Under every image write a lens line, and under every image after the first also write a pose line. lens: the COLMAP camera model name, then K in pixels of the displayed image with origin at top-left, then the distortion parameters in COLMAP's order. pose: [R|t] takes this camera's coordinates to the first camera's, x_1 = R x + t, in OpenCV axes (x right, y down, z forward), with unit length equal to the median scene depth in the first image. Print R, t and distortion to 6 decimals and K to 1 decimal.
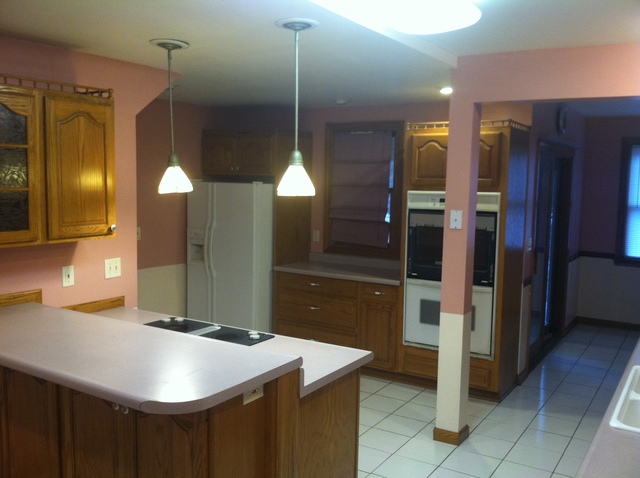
lens RADIAL K [[640.3, 0, 280.8], [0, 640.3, 219.9], [0, 0, 1]] dist [0.005963, 0.005783]
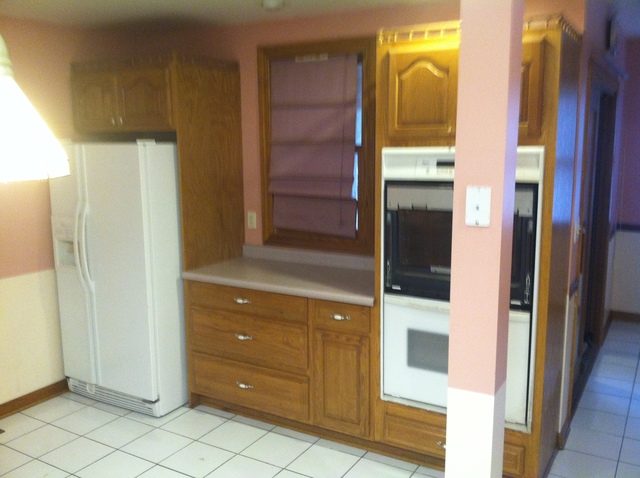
lens RADIAL K [[643.8, 0, 320.0], [0, 643.8, 239.0], [0, 0, 1]] dist [0.018736, 0.005431]
pose [[0.995561, -0.039788, 0.085297, 0.084116], [0.031904, 0.995259, 0.091882, -0.018533], [-0.088548, -0.088753, 0.992110, 0.395598]]
